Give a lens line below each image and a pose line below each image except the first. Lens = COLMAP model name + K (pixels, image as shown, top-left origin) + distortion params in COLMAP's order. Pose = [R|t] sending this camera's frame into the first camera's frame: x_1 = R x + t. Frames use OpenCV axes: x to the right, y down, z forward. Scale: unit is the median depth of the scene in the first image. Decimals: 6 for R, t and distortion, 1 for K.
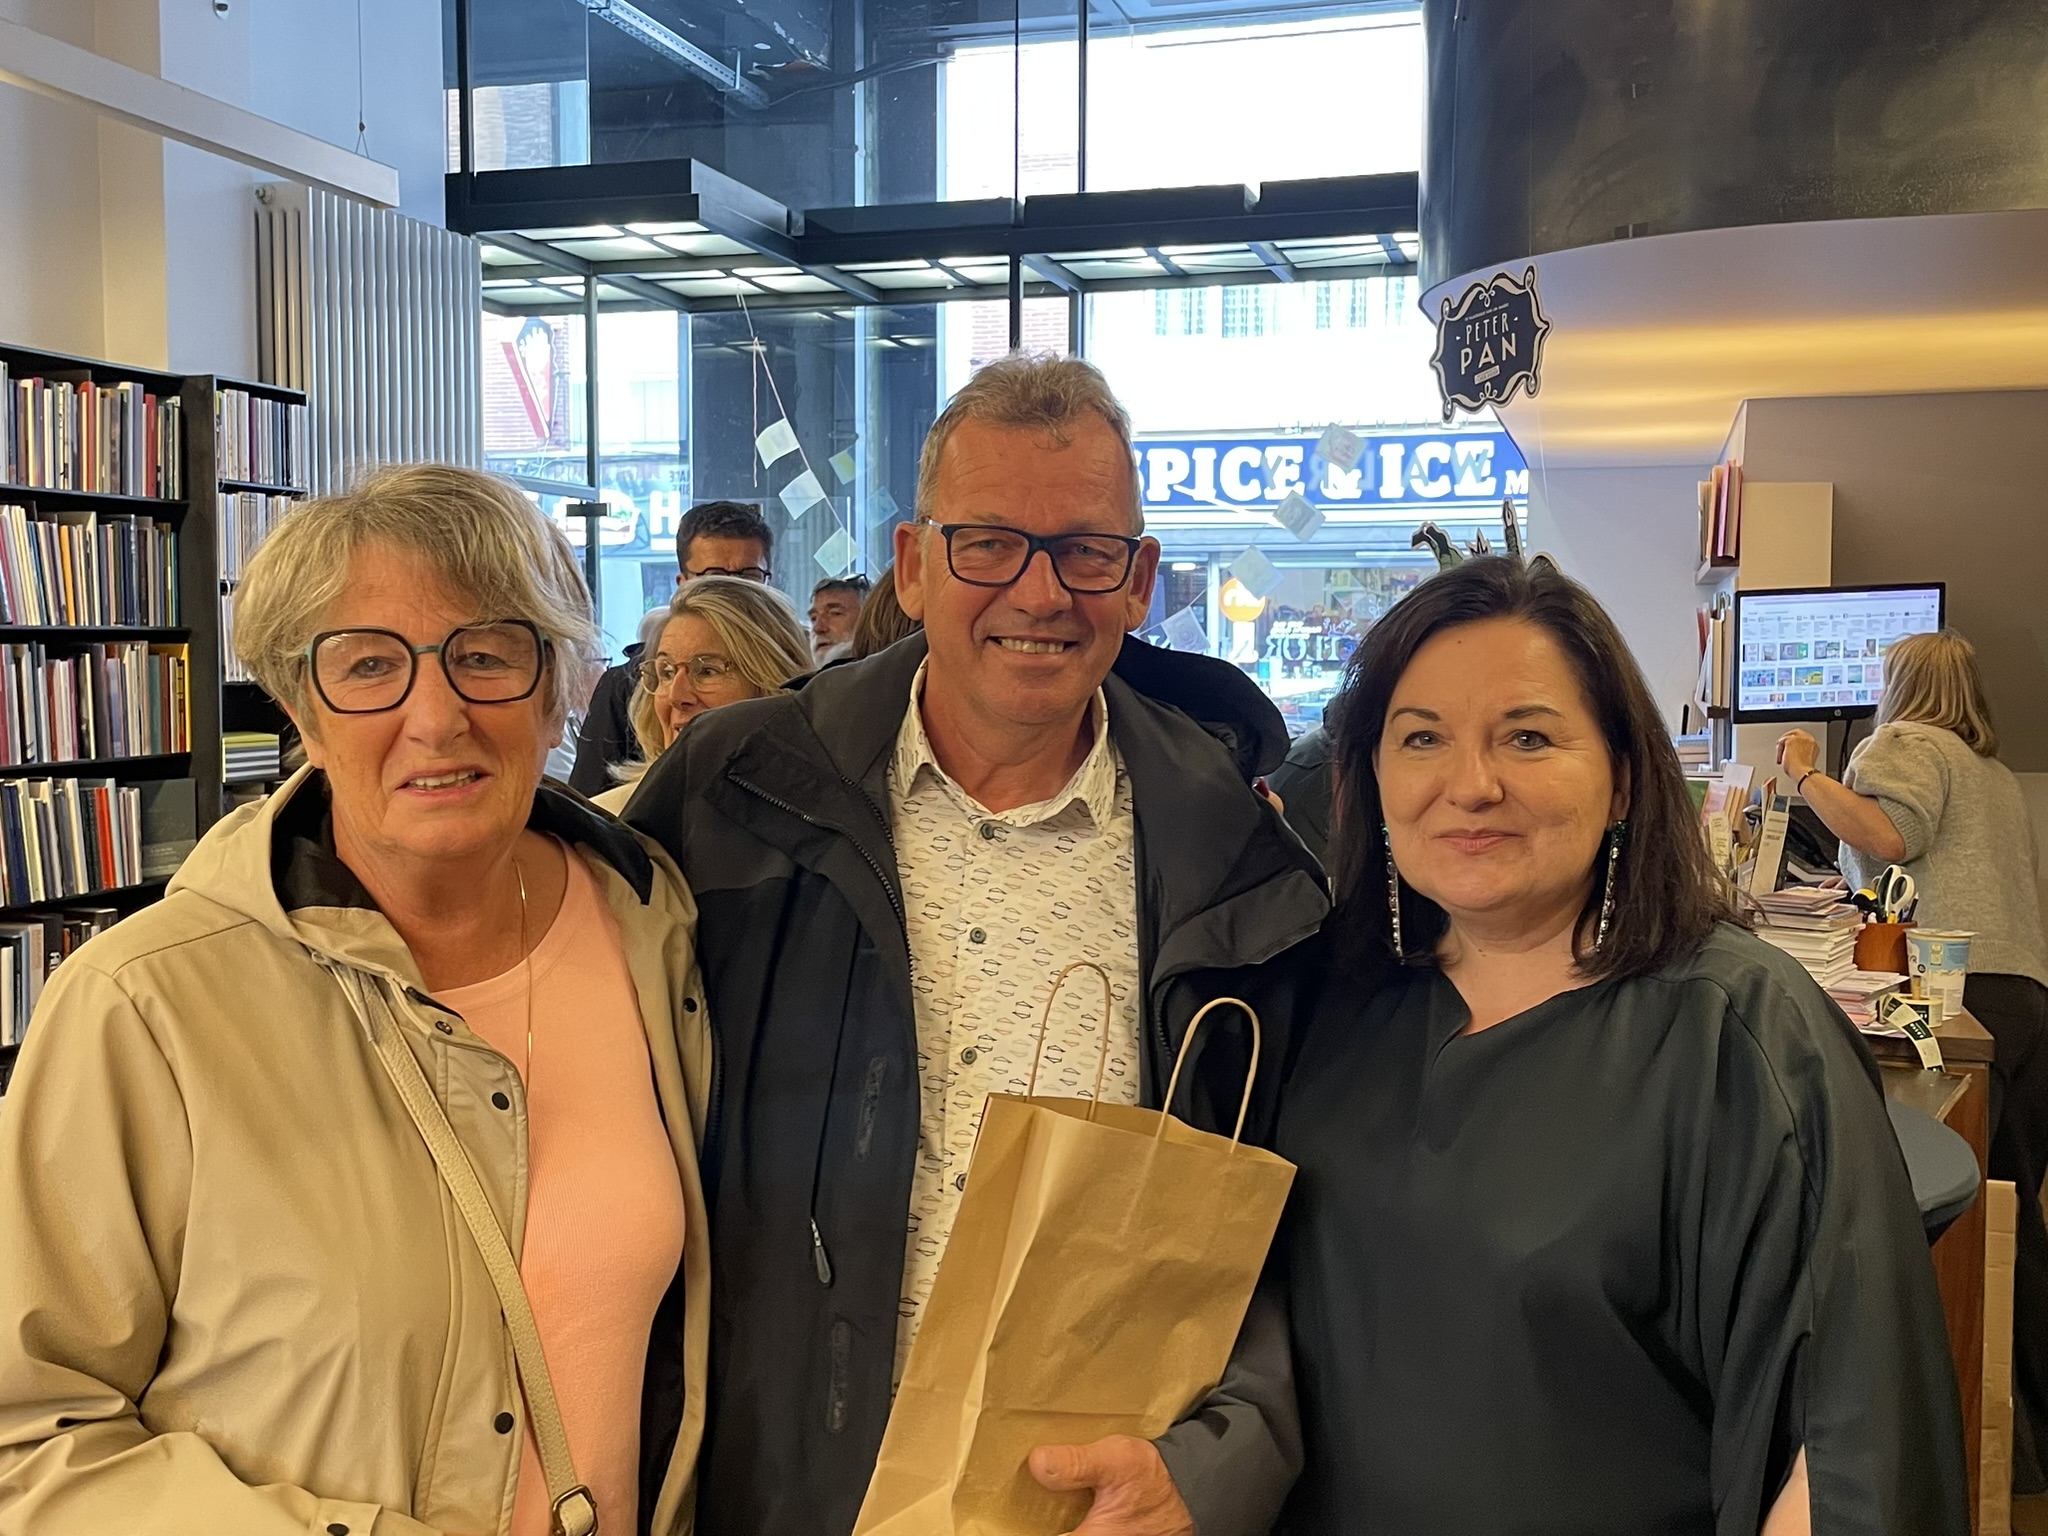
lens RADIAL K [[2063.4, 0, 1016.5], [0, 2063.4, 760.5], [0, 0, 1]] dist [0.081588, -0.104989]
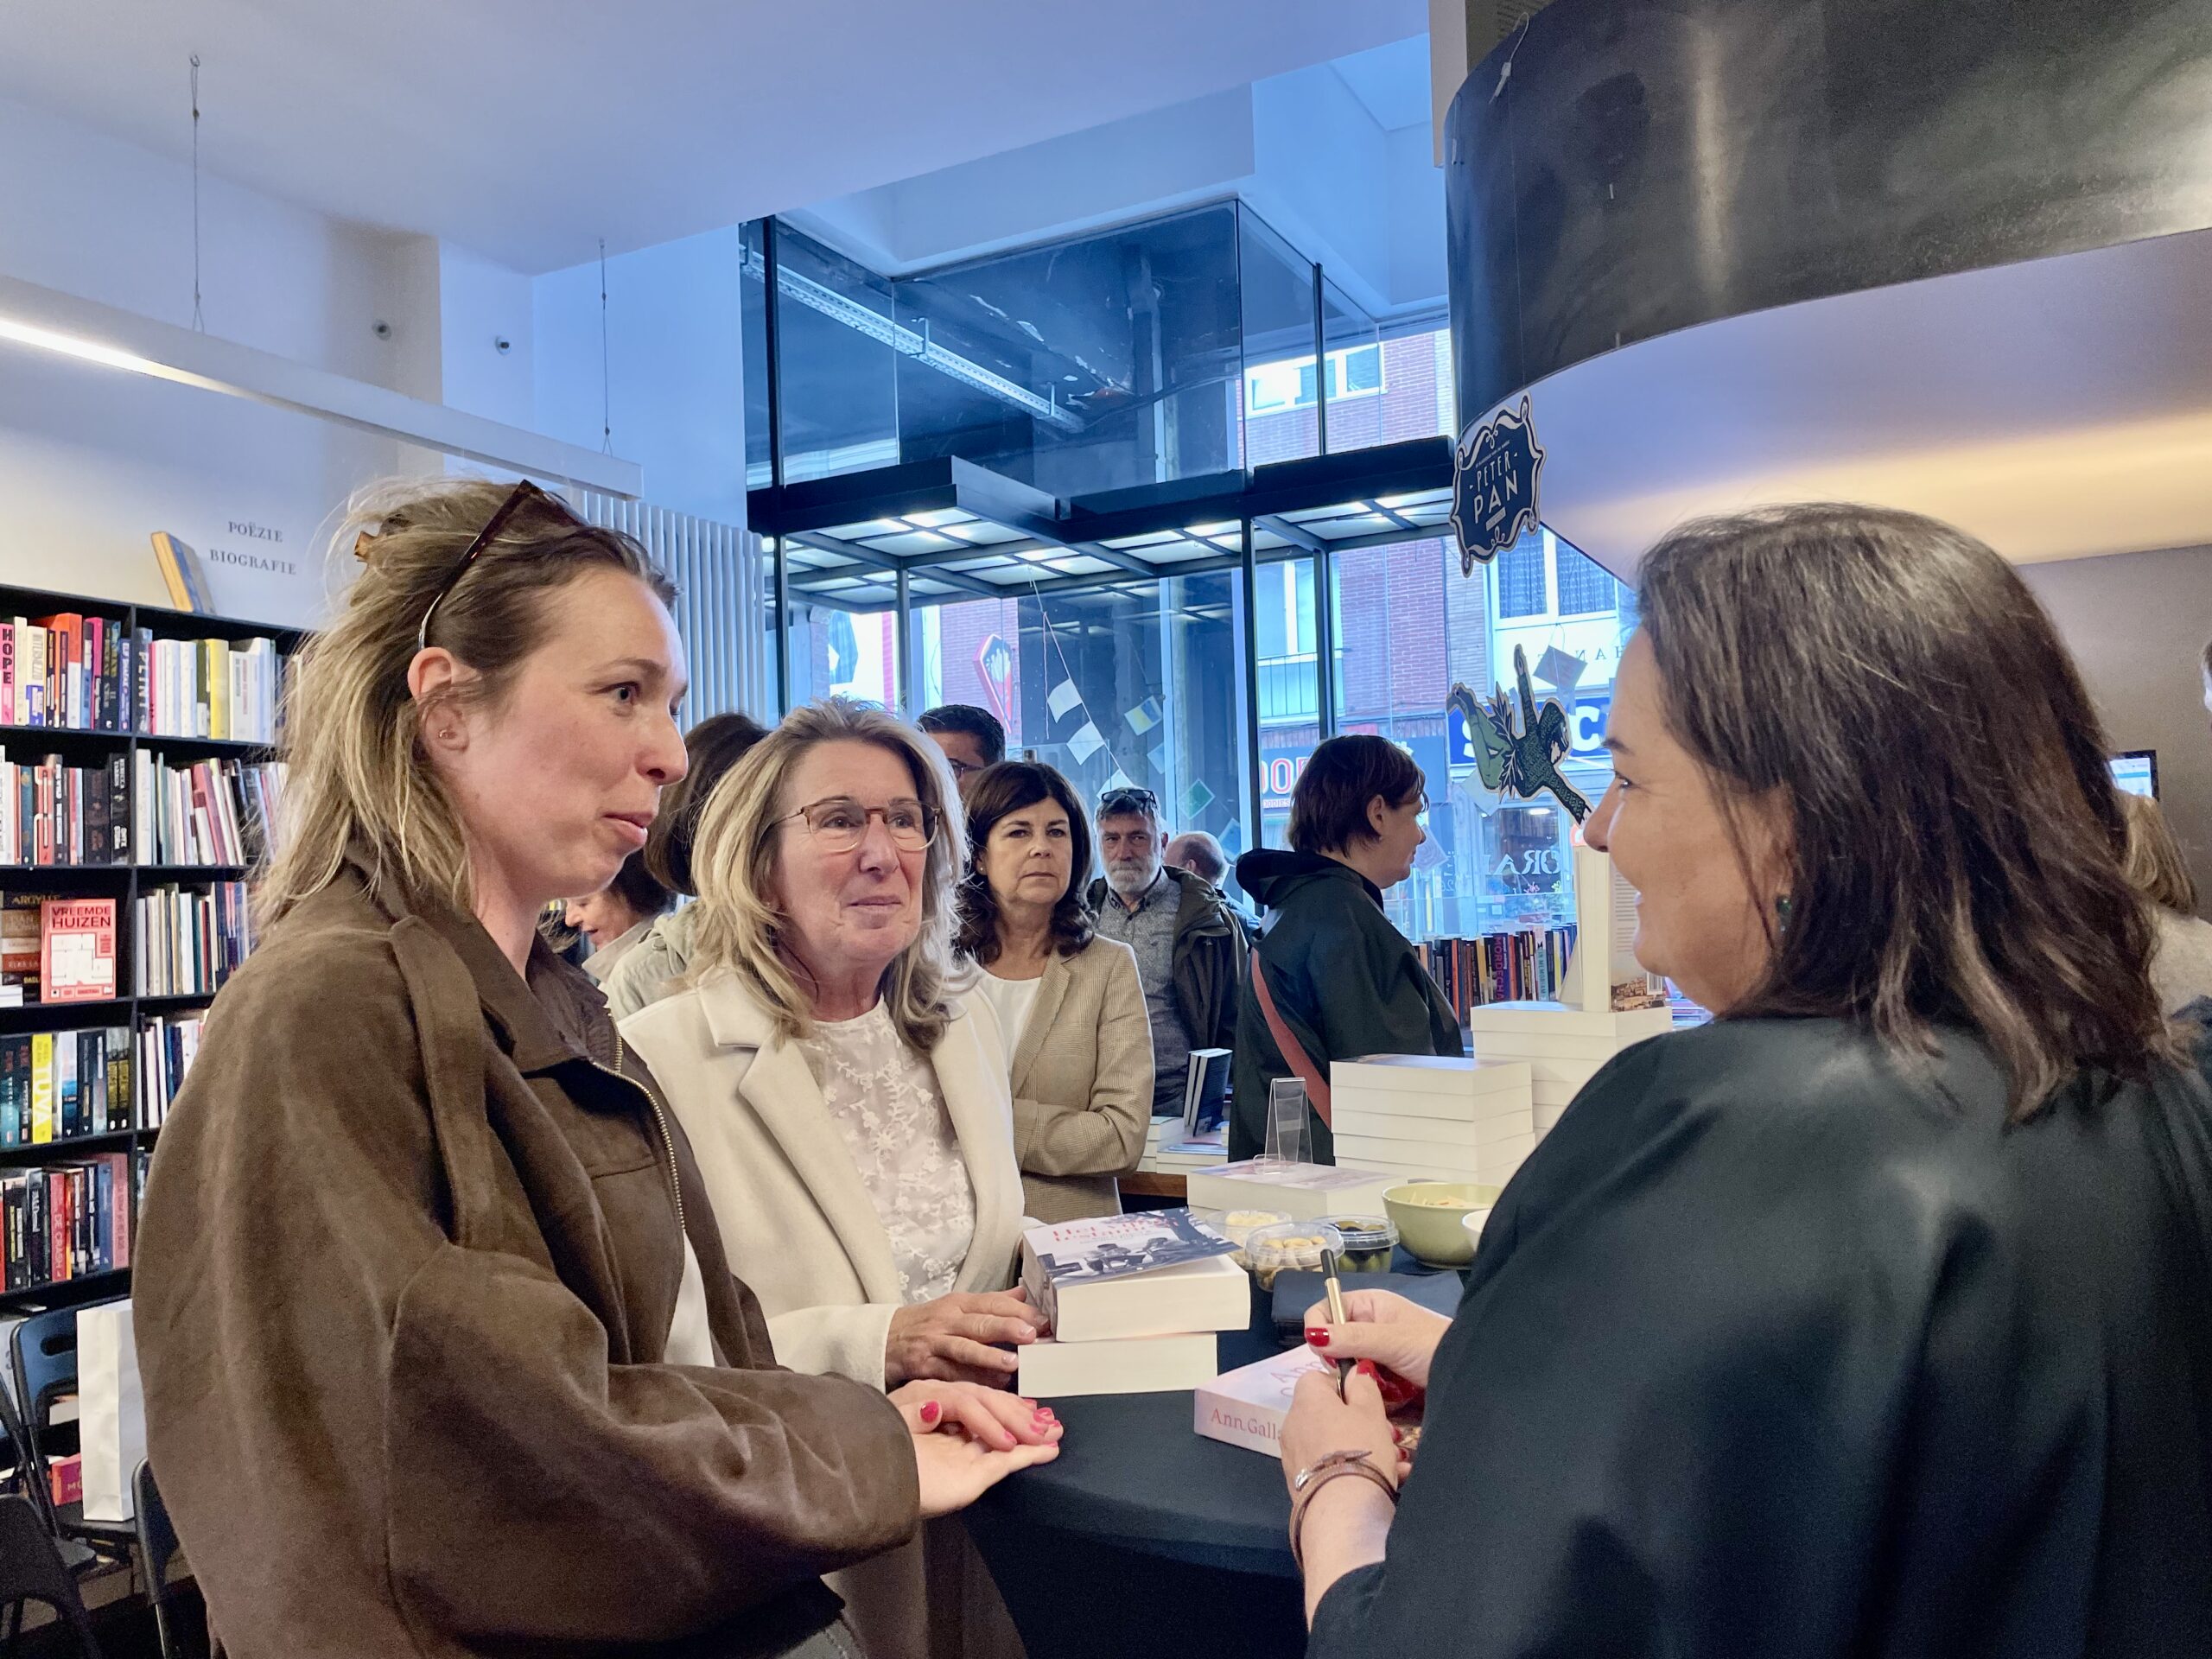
lens RADIAL K [[1653.3, 0, 1111.8], [0, 1653.3, 830.7], [0, 0, 1]] dist [0.068073, -0.095629]
pose [[0.977150, -0.042865, -0.208184, 0.108074], [0.022134, 0.994649, -0.100909, 0.013245], [0.211396, 0.093995, 0.972870, 0.129586]]
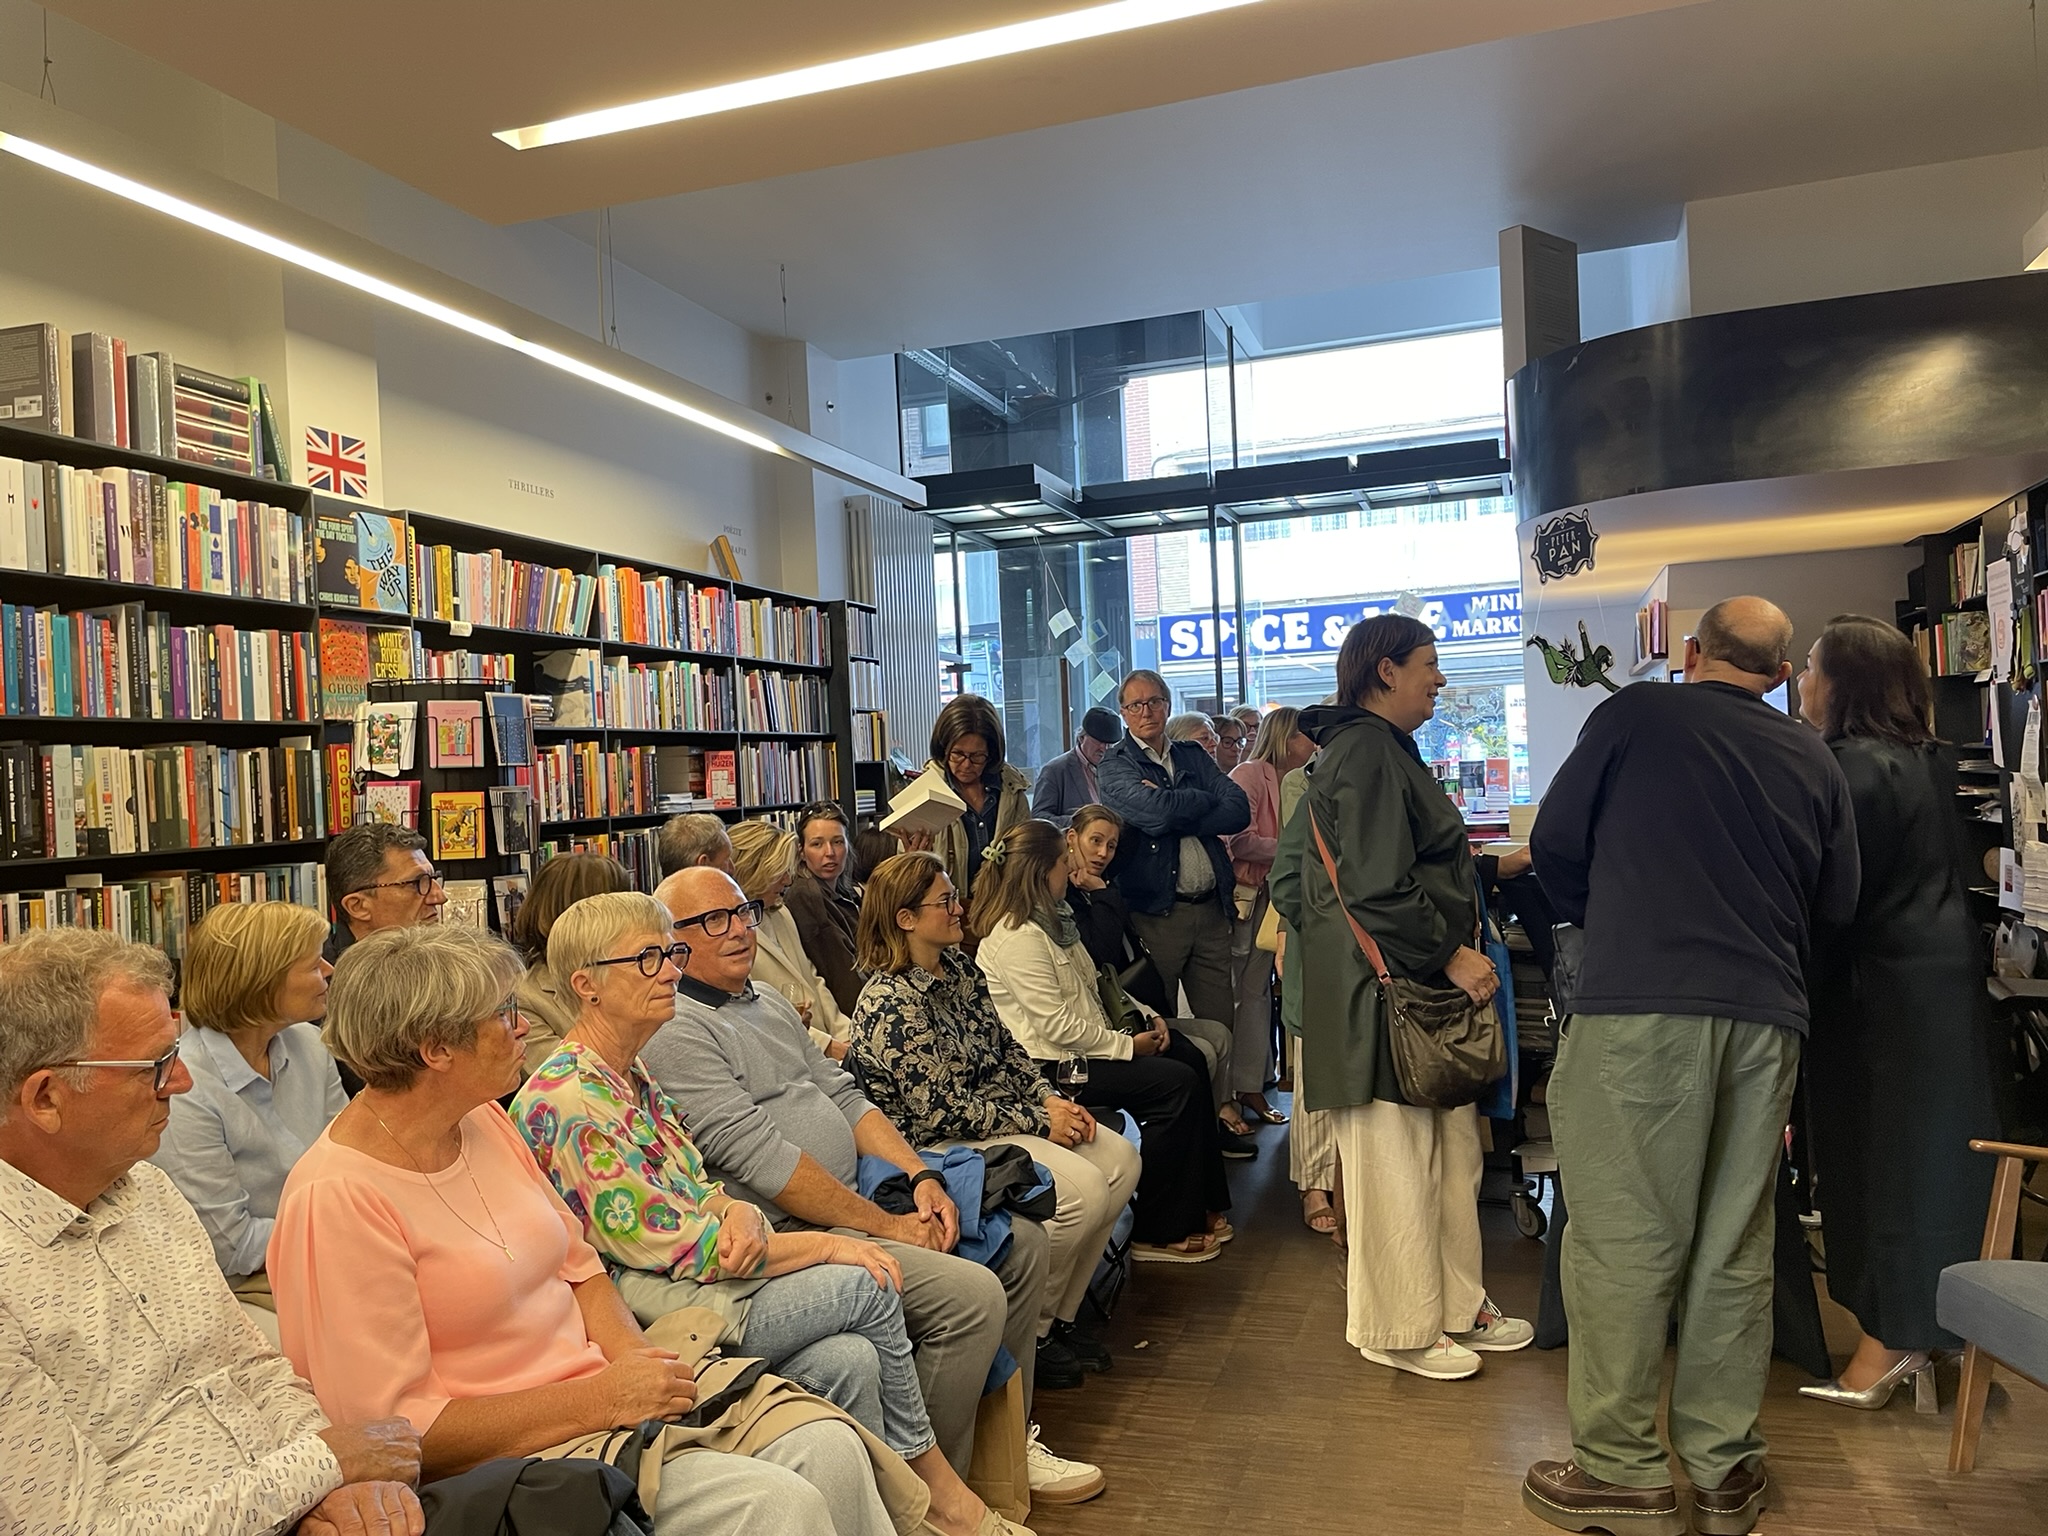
lens RADIAL K [[1619.8, 0, 954.2], [0, 1619.8, 775.2], [0, 0, 1]] dist [0.097048, -0.132864]
pose [[0.997845, -0.050548, -0.041825, -0.167518], [0.047861, 0.996870, -0.062922, 0.052127], [0.044874, 0.060785, 0.997142, -0.332786]]
